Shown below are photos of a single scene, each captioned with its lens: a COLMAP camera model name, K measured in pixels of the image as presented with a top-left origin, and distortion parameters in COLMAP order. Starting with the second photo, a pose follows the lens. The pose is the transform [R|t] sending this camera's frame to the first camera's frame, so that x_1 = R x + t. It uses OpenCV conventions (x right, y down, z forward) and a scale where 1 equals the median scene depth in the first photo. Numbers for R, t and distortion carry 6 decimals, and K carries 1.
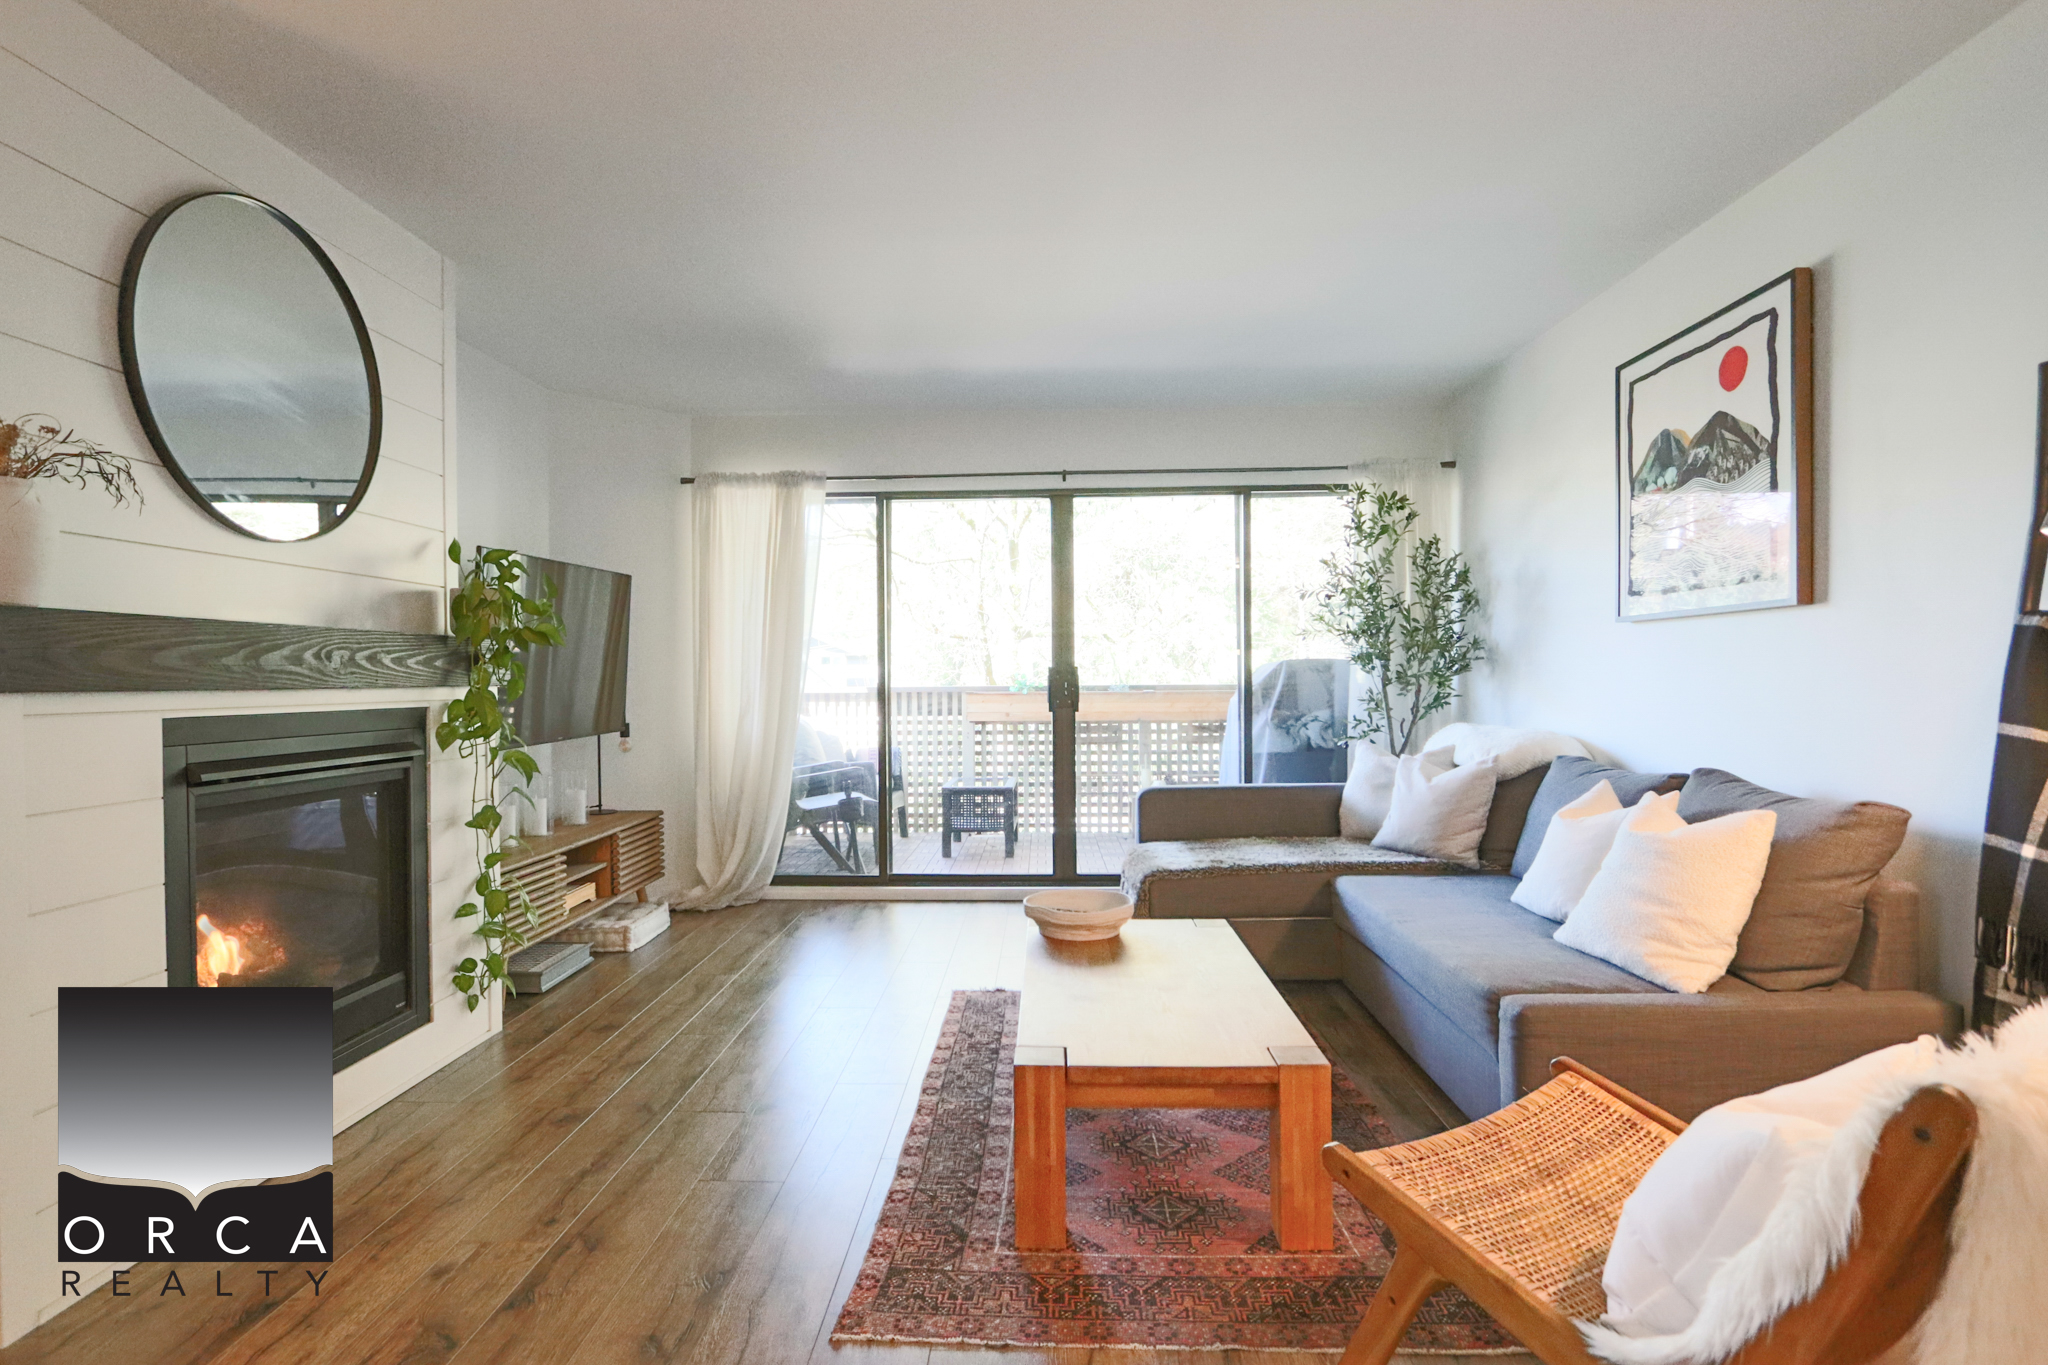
lens RADIAL K [[1047.1, 0, 1018.6], [0, 1047.1, 692.7], [0, 0, 1]] dist [-0.015749, 0.001294]
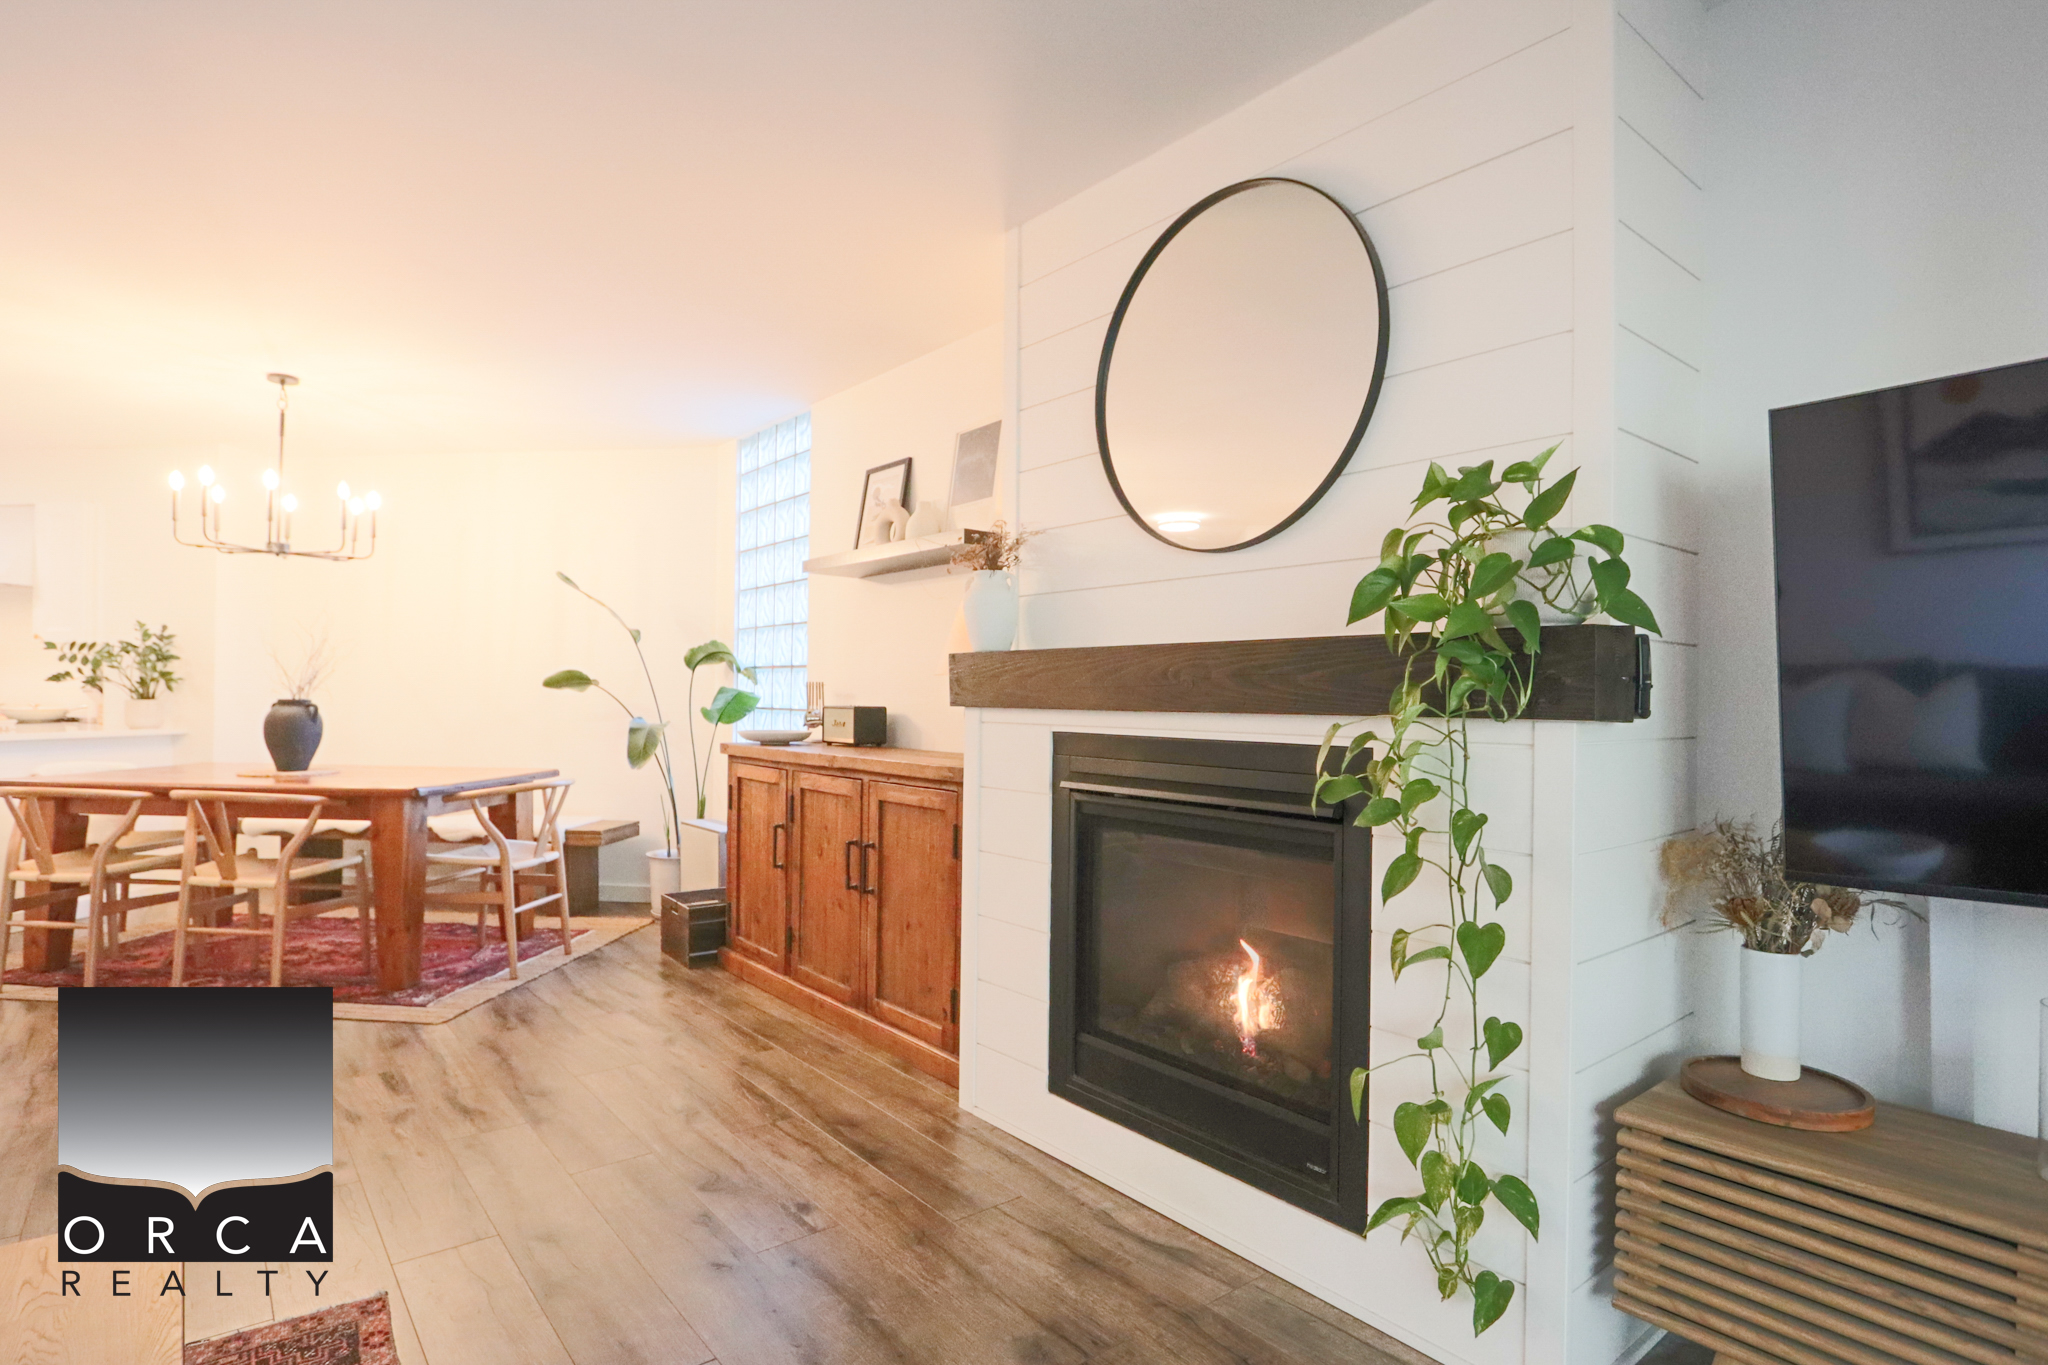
lens RADIAL K [[1047.1, 0, 1009.2], [0, 1047.1, 691.0], [0, 0, 1]] dist [-0.015749, 0.001294]
pose [[-0.761587, -0.007351, -0.648021, 0.018576], [-0.016660, 0.999827, 0.008238, -0.021989], [0.647848, 0.017070, -0.761578, 1.268439]]
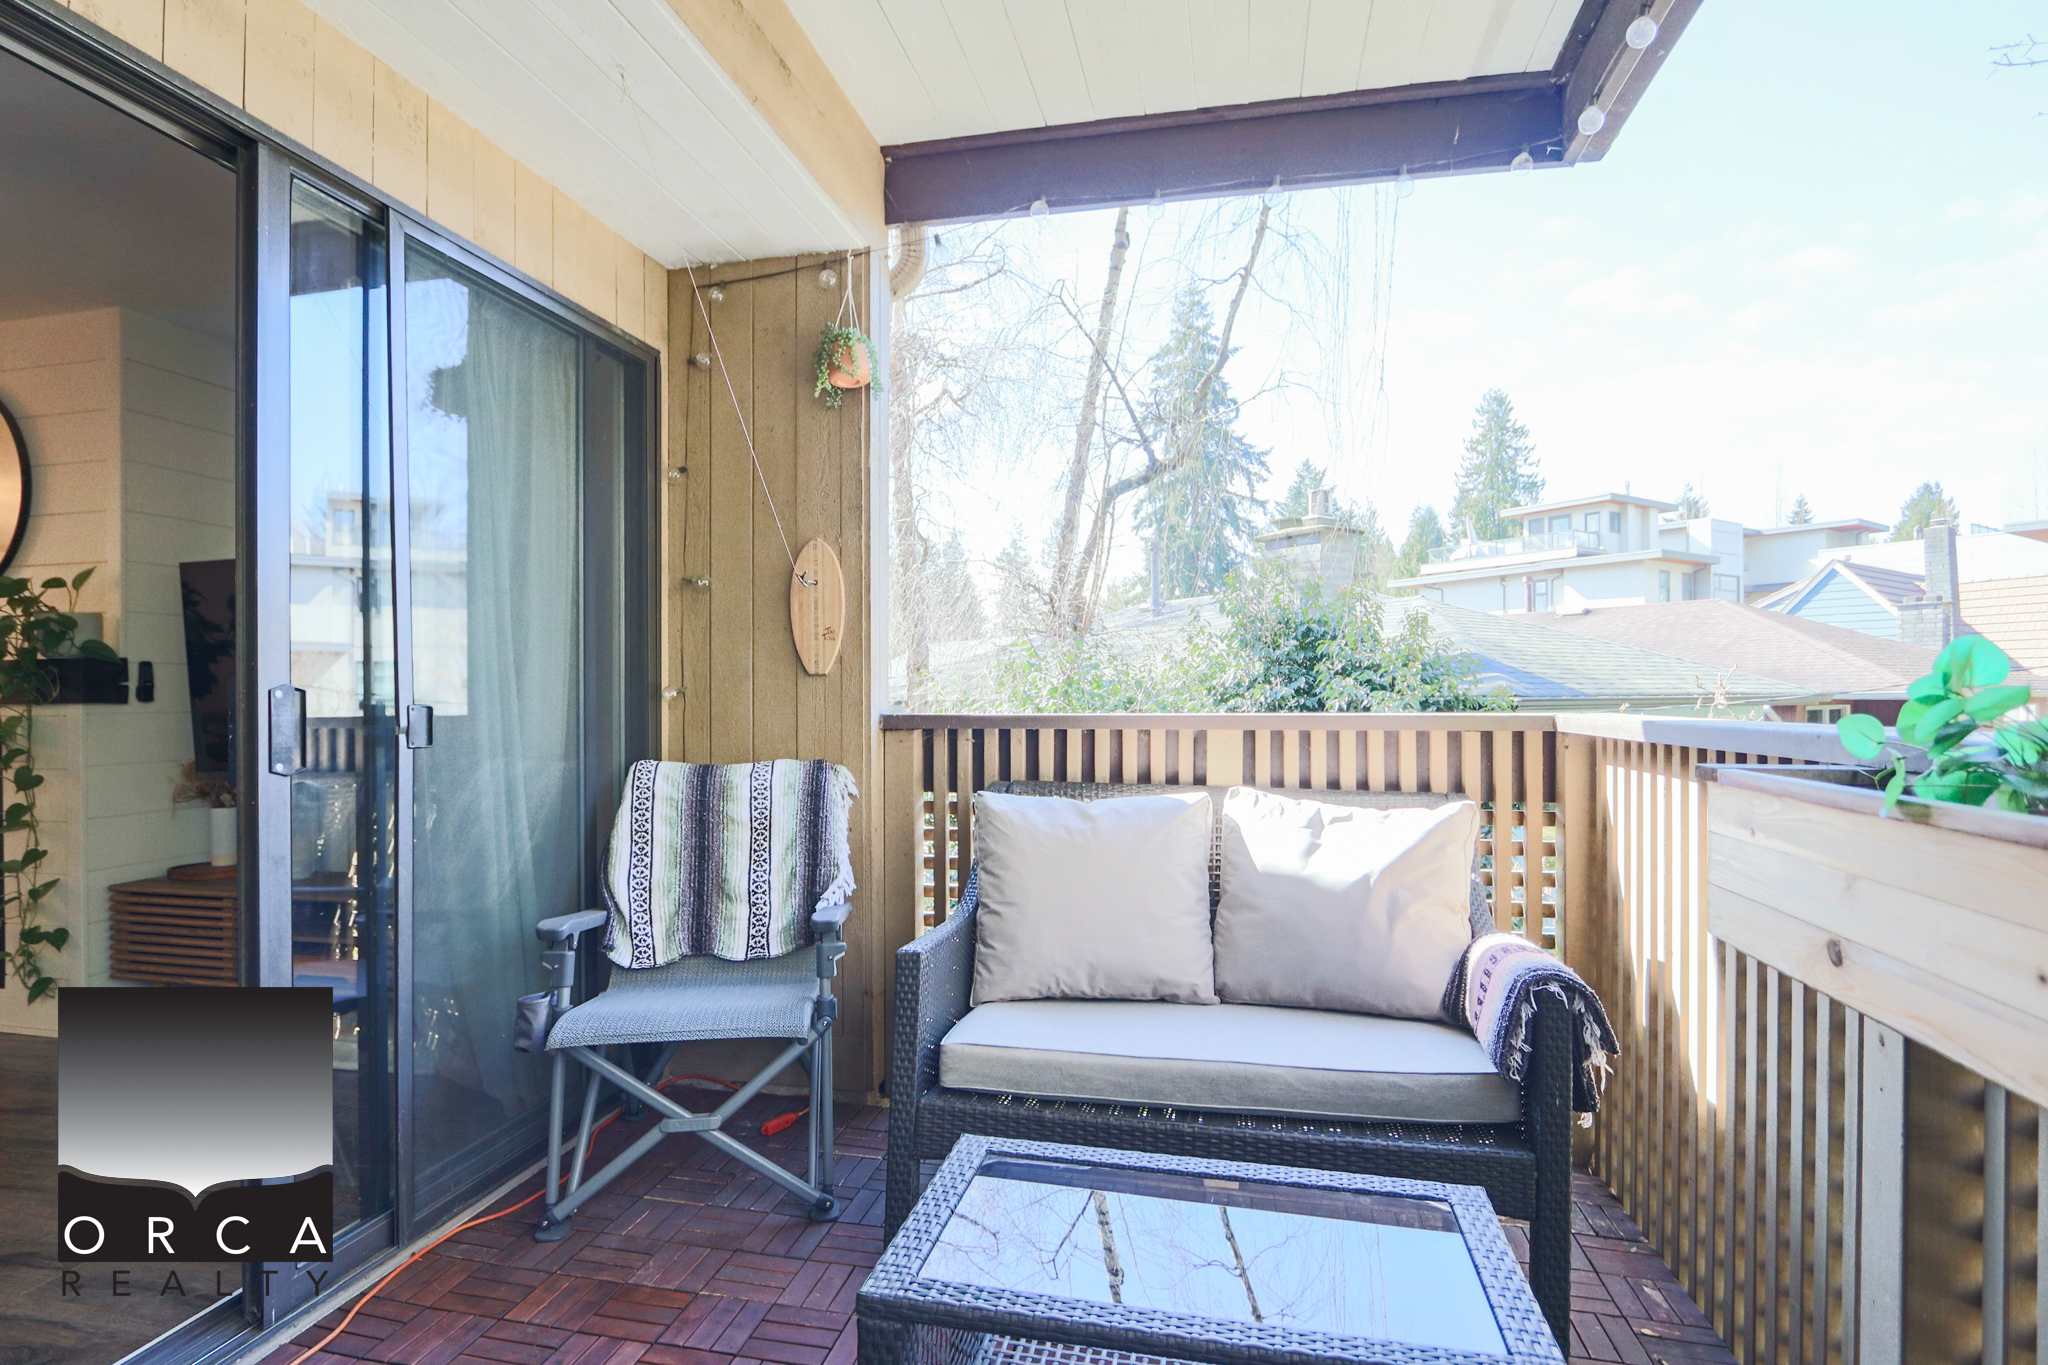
lens RADIAL K [[1047.1, 0, 1015.8], [0, 1047.1, 695.8], [0, 0, 1]] dist [-0.015749, 0.001294]
pose [[-0.188677, 0.006218, -0.982020, 0.344962], [-0.006847, 0.999947, 0.007647, -0.030627], [0.982015, 0.008167, -0.188625, 2.215899]]
